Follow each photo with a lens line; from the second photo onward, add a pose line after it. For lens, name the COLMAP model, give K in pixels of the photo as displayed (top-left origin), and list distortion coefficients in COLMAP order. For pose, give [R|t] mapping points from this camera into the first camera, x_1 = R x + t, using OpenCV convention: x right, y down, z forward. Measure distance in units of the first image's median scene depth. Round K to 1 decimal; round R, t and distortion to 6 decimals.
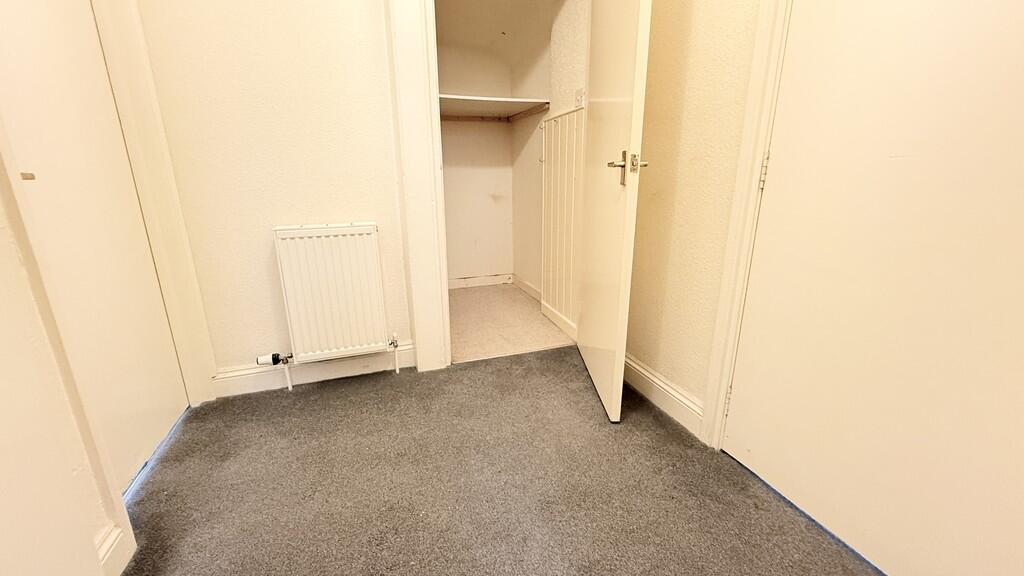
lens RADIAL K [[409.9, 0, 511.9], [0, 409.9, 289.1], [0, 0, 1]] dist [-0.000971, -0.000078]
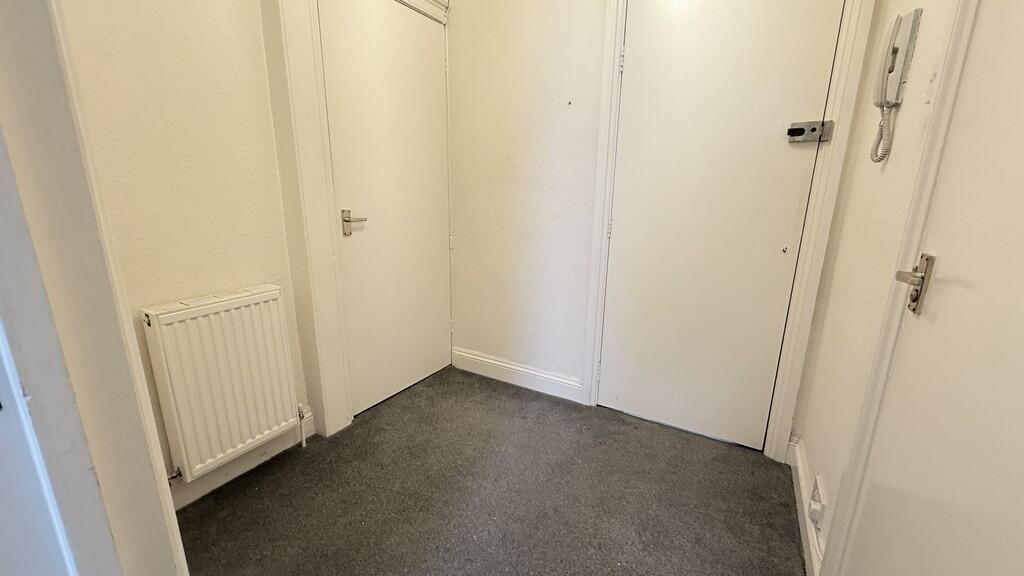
lens RADIAL K [[409.9, 0, 510.6], [0, 409.9, 287.7], [0, 0, 1]] dist [-0.000971, -0.000078]
pose [[0.758790, -0.138159, 0.636514, -0.521521], [0.156032, 0.987346, 0.028302, -0.105997], [-0.632370, 0.077841, 0.770746, 0.001083]]
